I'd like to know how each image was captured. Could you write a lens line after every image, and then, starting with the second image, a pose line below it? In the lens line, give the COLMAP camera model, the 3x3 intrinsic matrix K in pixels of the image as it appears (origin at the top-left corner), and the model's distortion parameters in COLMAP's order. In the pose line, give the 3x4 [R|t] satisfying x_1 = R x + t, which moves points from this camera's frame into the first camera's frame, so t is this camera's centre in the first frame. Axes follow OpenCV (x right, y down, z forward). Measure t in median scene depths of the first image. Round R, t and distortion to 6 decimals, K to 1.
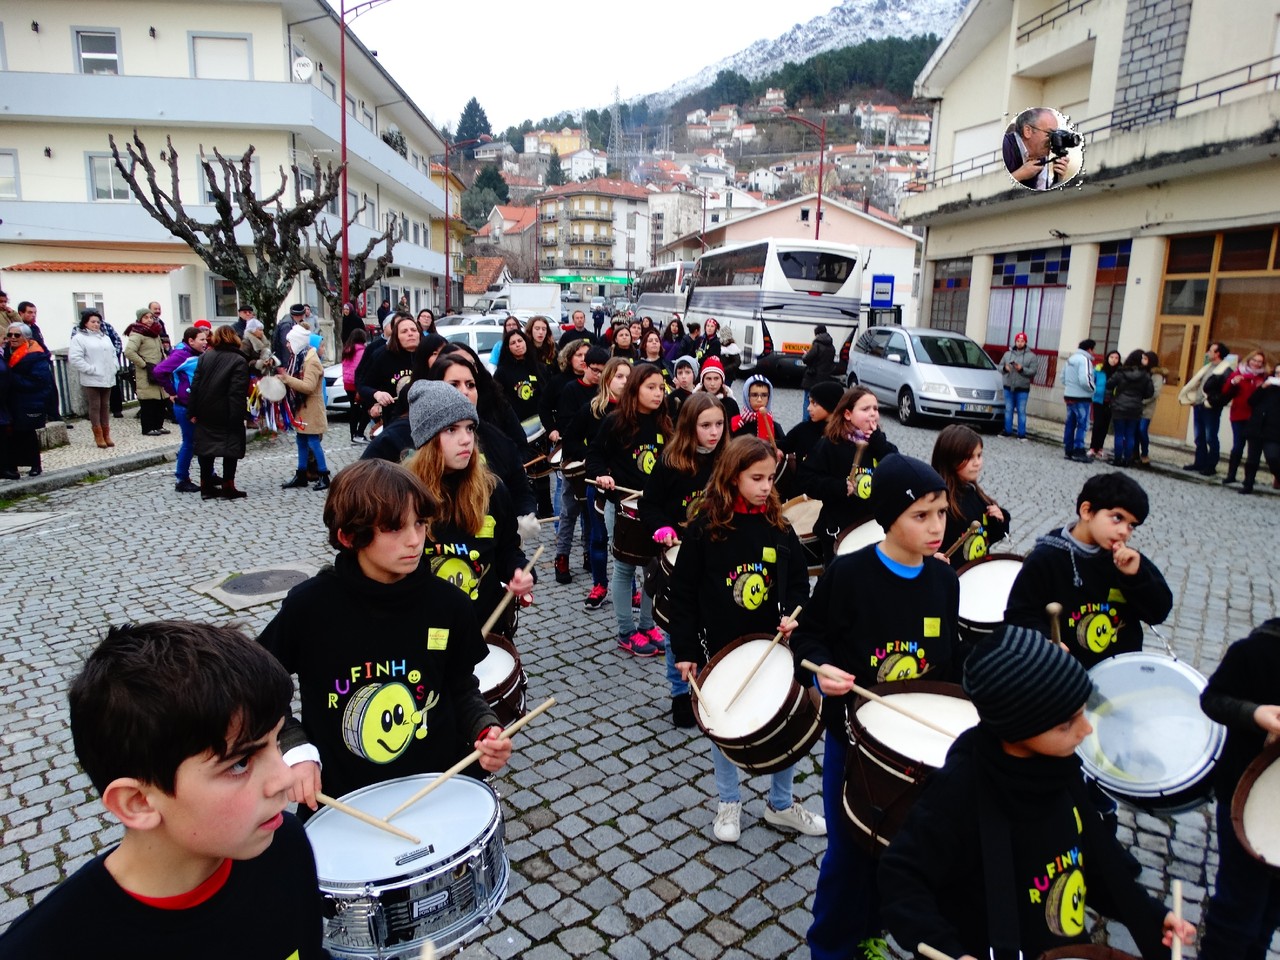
lens RADIAL K [[908.8, 0, 642.2], [0, 908.8, 494.5], [0, 0, 1]] dist [-0.001298, 0.005794]
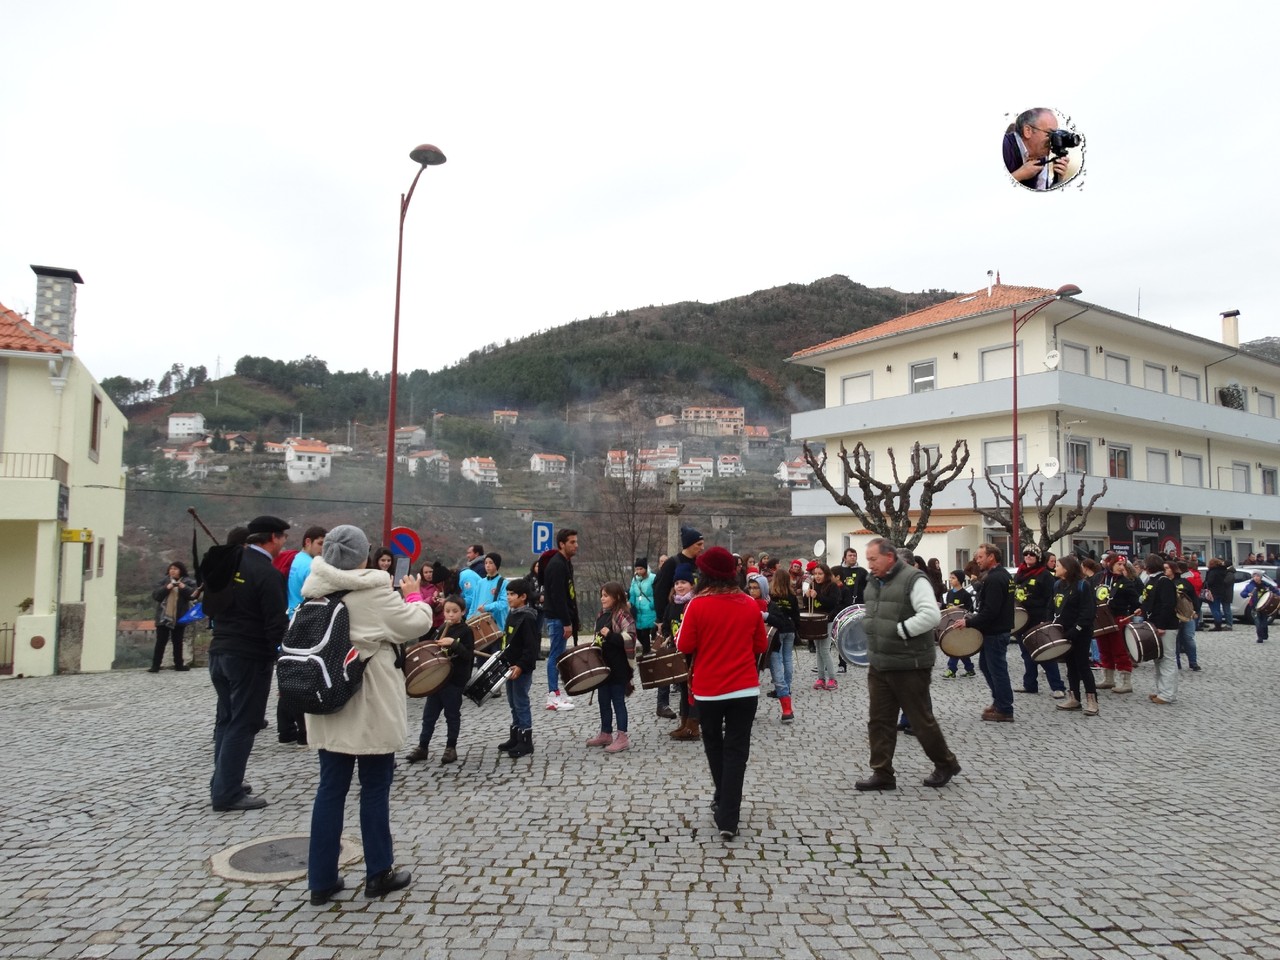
lens RADIAL K [[908.8, 0, 658.7], [0, 908.8, 472.8], [0, 0, 1]] dist [-0.001298, 0.005794]
pose [[0.527255, -0.091726, -0.844741, 0.265485], [-0.171620, 0.962171, -0.211596, 0.009979], [0.832195, 0.256540, 0.491568, 0.022052]]
